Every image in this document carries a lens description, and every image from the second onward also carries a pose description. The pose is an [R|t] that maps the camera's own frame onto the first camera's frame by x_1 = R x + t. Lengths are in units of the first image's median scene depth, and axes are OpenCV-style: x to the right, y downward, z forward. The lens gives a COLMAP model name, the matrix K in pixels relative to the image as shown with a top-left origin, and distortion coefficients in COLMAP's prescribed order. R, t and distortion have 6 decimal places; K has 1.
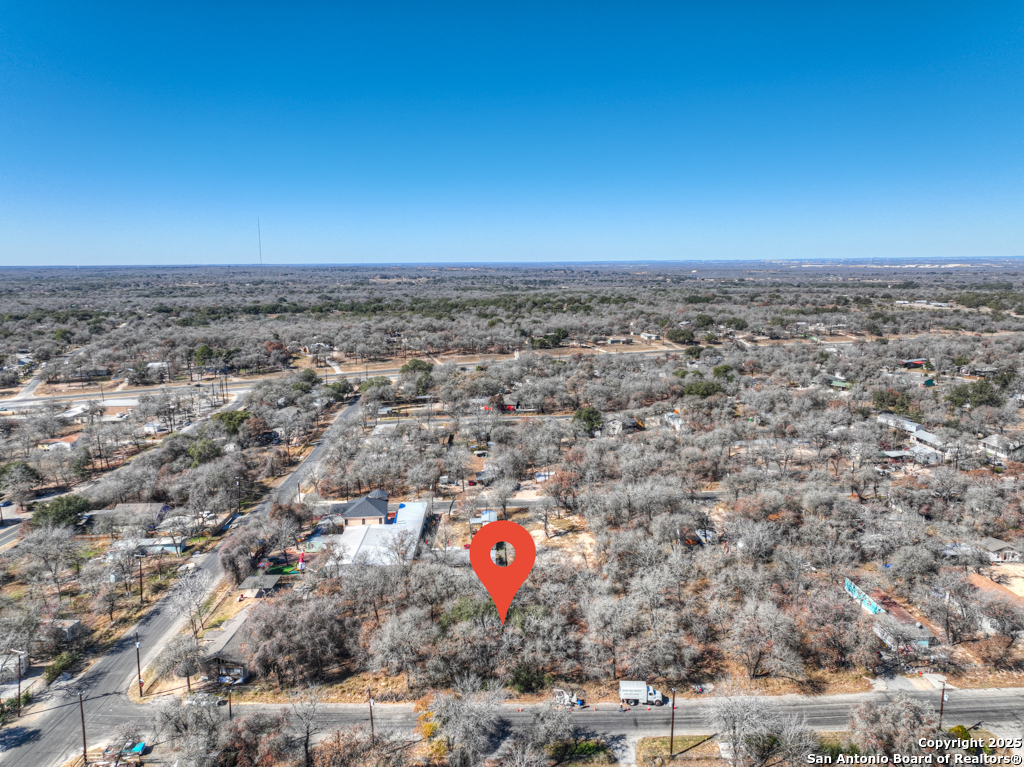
lens RADIAL K [[717.5, 0, 512.0], [0, 717.5, 383.5], [0, 0, 1]] dist [-0.003794, 0.020923]
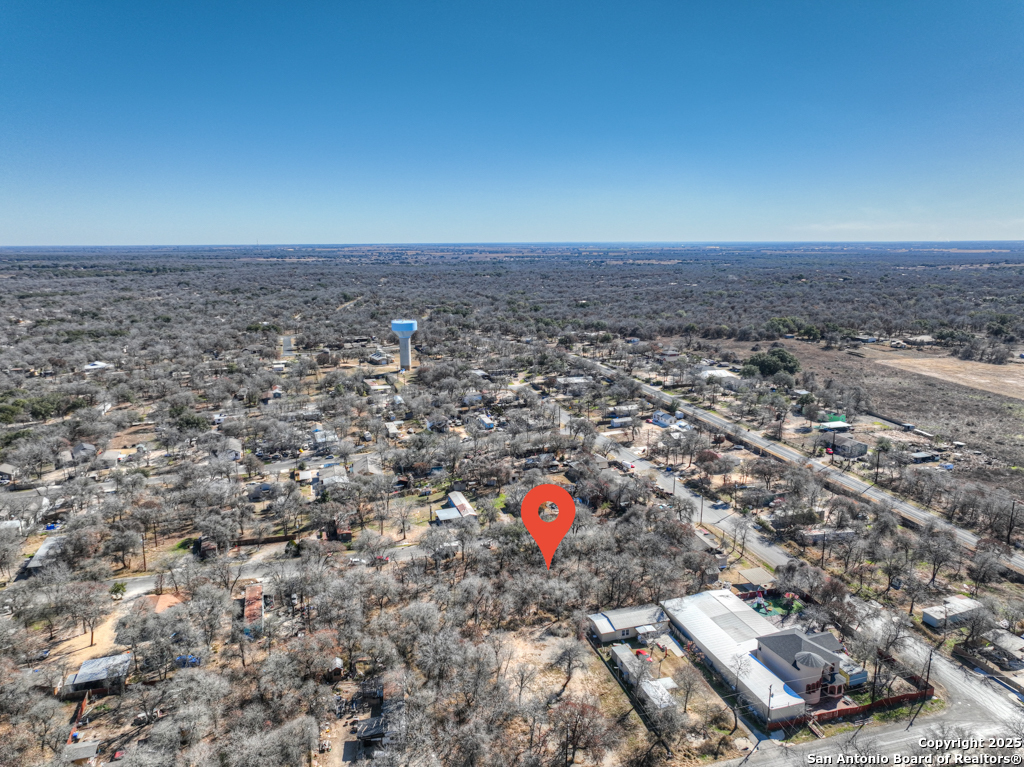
lens RADIAL K [[717.5, 0, 512.0], [0, 717.5, 383.5], [0, 0, 1]] dist [-0.003794, 0.020923]
pose [[-0.962321, 0.066740, -0.263597, 0.288108], [-0.033171, 0.933357, 0.357414, -0.370663], [0.269884, 0.352691, -0.895975, 1.540258]]
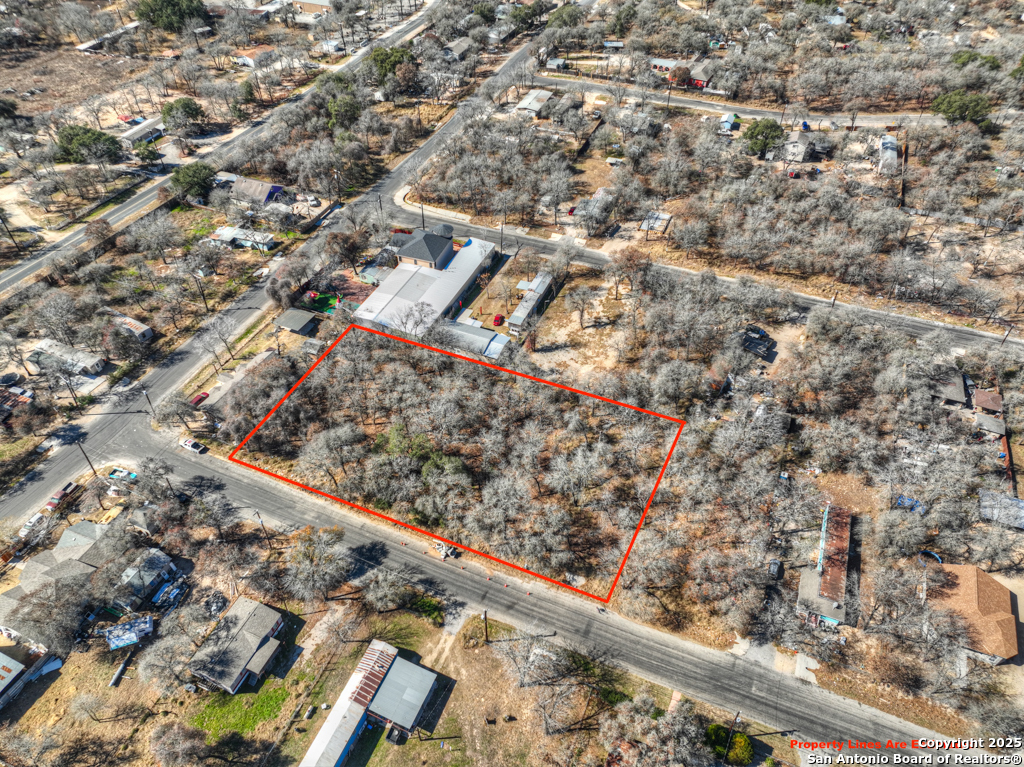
lens RADIAL K [[717.5, 0, 512.0], [0, 717.5, 383.5], [0, 0, 1]] dist [-0.003794, 0.020923]
pose [[0.909969, 0.296196, -0.290213, 0.256775], [-0.080615, 0.812862, 0.576851, -0.258152], [0.406764, -0.501521, 0.763557, 0.195565]]
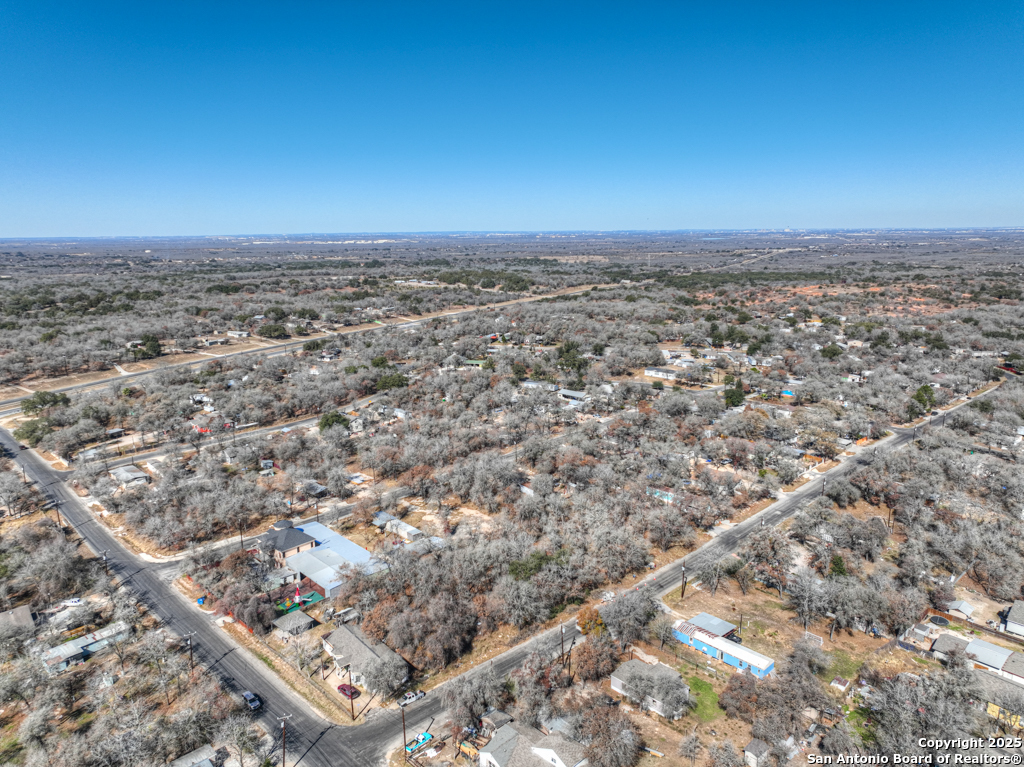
lens RADIAL K [[717.5, 0, 512.0], [0, 717.5, 383.5], [0, 0, 1]] dist [-0.003794, 0.020923]
pose [[0.745991, -0.139811, 0.651115, -0.624441], [0.118527, 0.989978, 0.076775, -0.096882], [-0.655323, 0.019901, 0.755086, -0.025360]]
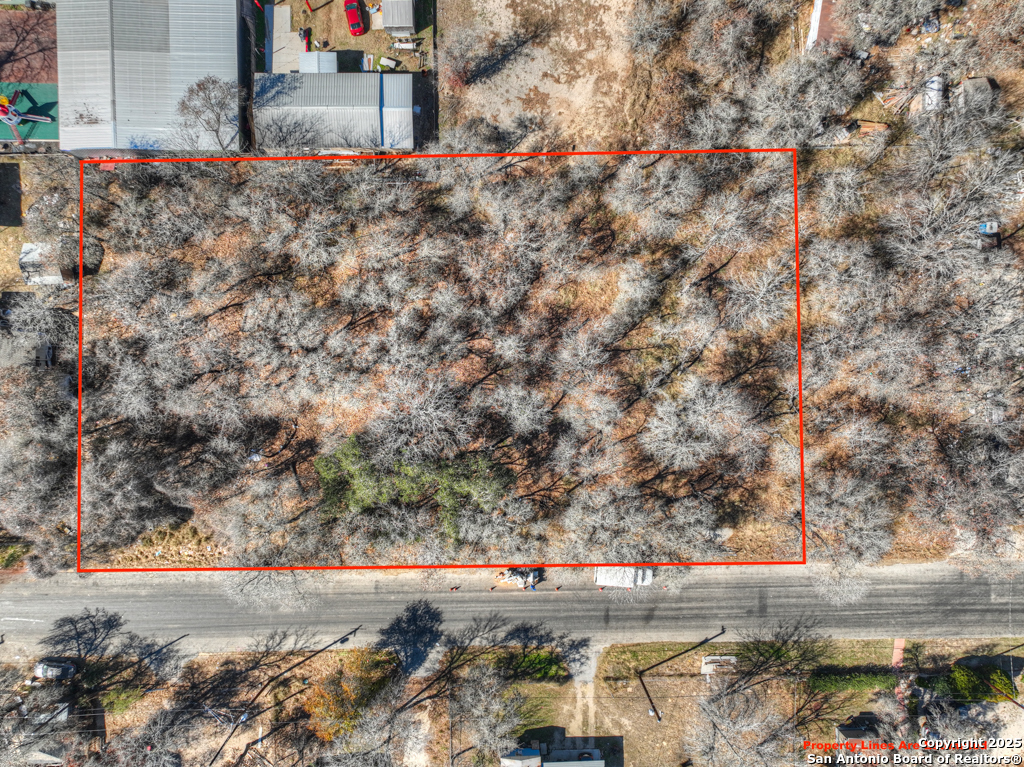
lens RADIAL K [[717.5, 0, 512.0], [0, 717.5, 383.5], [0, 0, 1]] dist [-0.003794, 0.020923]
pose [[0.999447, 0.011819, 0.031067, 0.027088], [-0.032538, 0.157017, 0.987060, -0.181468], [0.006788, -0.987525, 0.157315, 0.659812]]
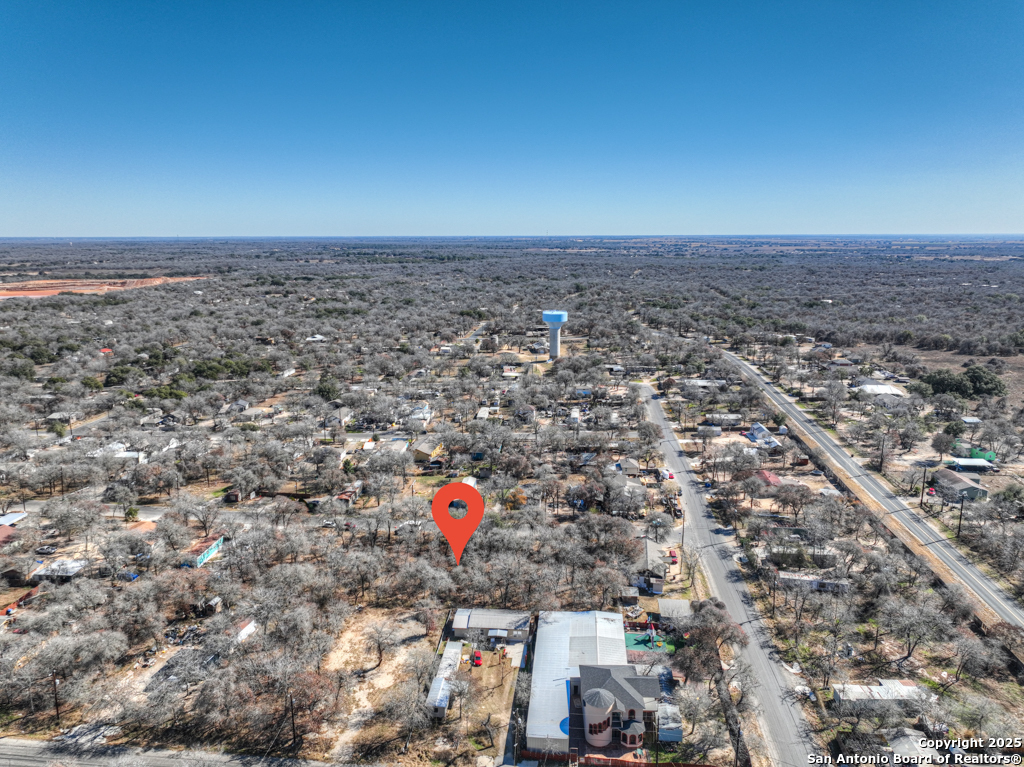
lens RADIAL K [[717.5, 0, 512.0], [0, 717.5, 383.5], [0, 0, 1]] dist [-0.003794, 0.020923]
pose [[-0.992354, -0.014277, 0.122594, -0.192688], [0.032125, 0.929174, 0.368243, -0.375020], [-0.119169, 0.369366, -0.921611, 1.582221]]
